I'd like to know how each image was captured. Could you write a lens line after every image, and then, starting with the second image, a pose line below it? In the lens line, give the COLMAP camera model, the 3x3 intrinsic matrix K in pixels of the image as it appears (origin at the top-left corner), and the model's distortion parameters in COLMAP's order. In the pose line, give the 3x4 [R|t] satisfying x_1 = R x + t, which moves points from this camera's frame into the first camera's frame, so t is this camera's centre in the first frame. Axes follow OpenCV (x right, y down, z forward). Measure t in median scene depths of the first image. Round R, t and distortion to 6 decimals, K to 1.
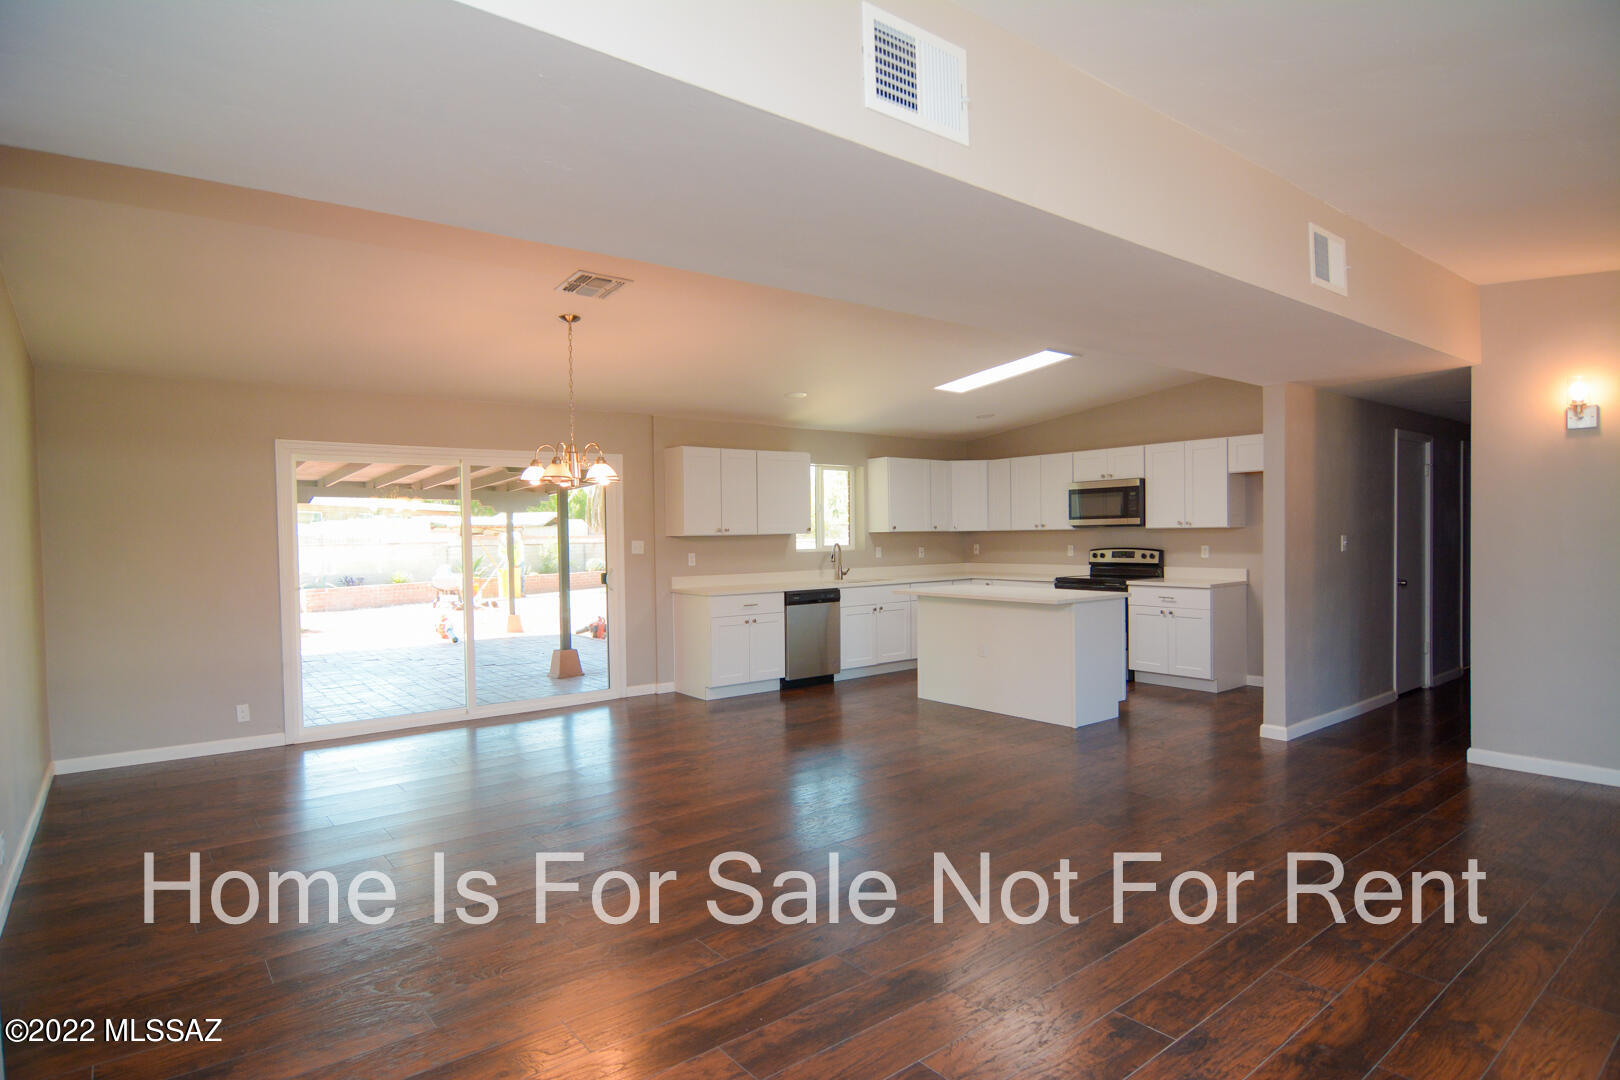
lens RADIAL K [[867.2, 0, 814.2], [0, 867.2, 539.9], [0, 0, 1]] dist [-0.020908, 0.000893]
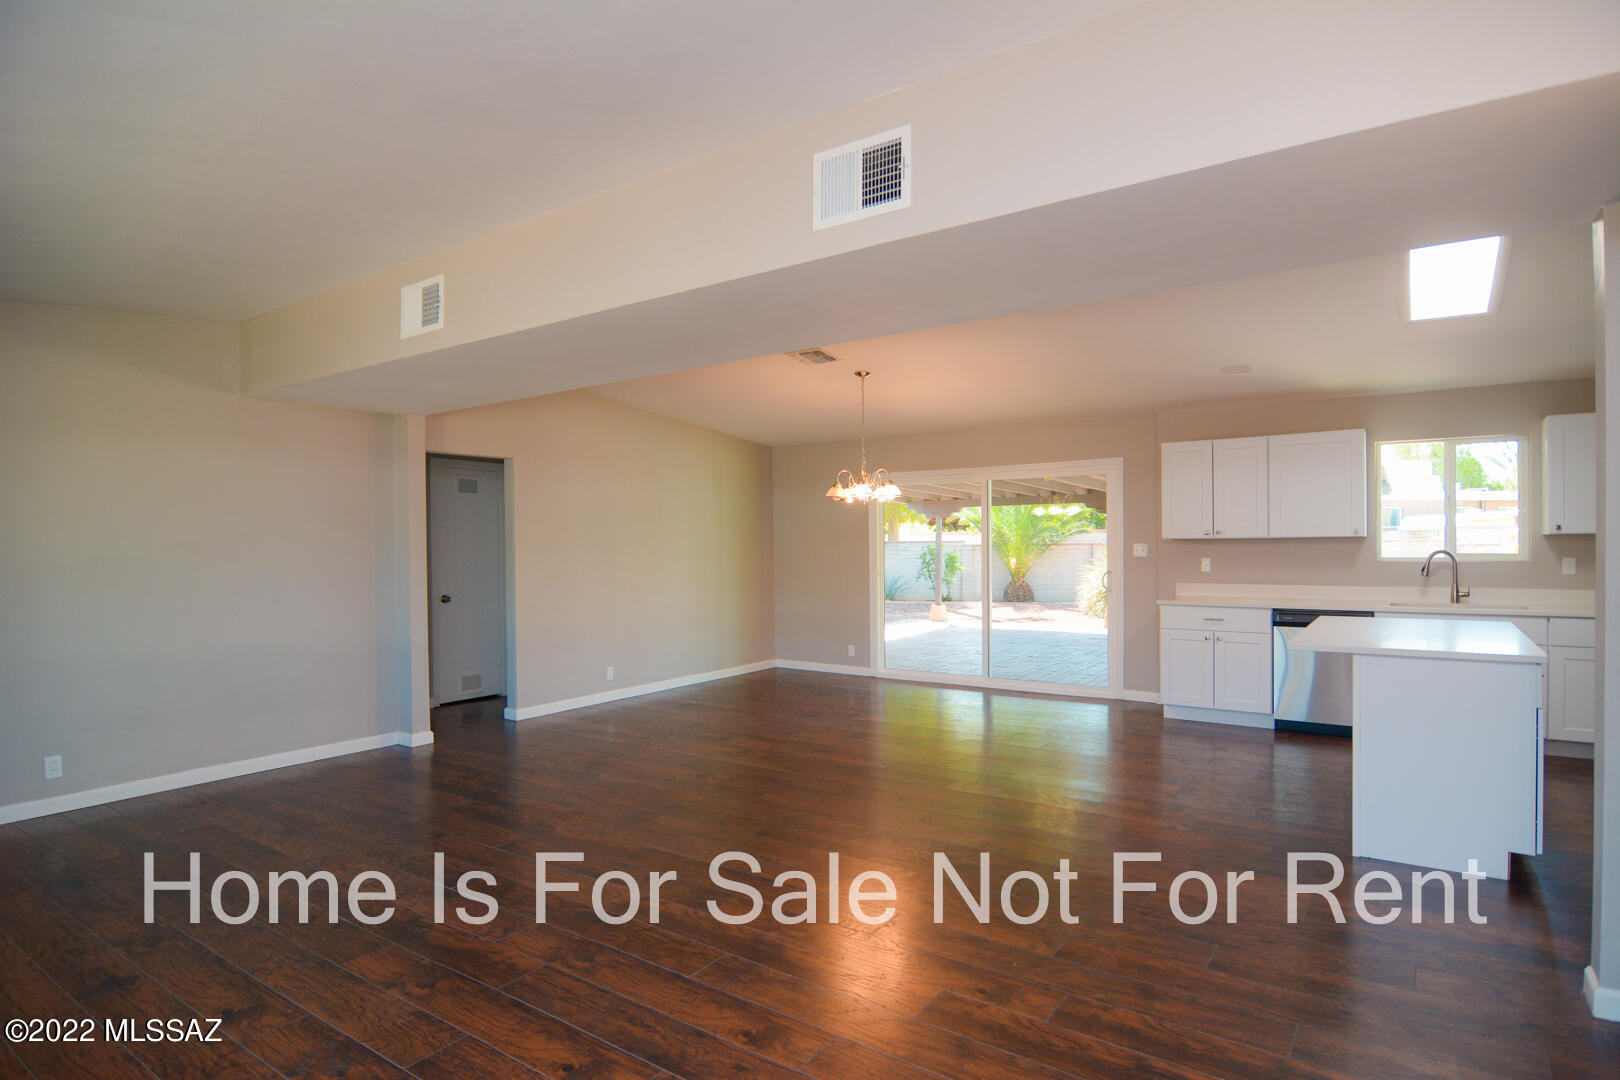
lens RADIAL K [[867.2, 0, 814.2], [0, 867.2, 539.9], [0, 0, 1]] dist [-0.020908, 0.000893]
pose [[0.289362, 0.010586, -0.957161, 0.627080], [-0.001533, 0.999943, 0.010595, -0.012855], [0.957218, -0.001598, 0.289362, 0.361570]]
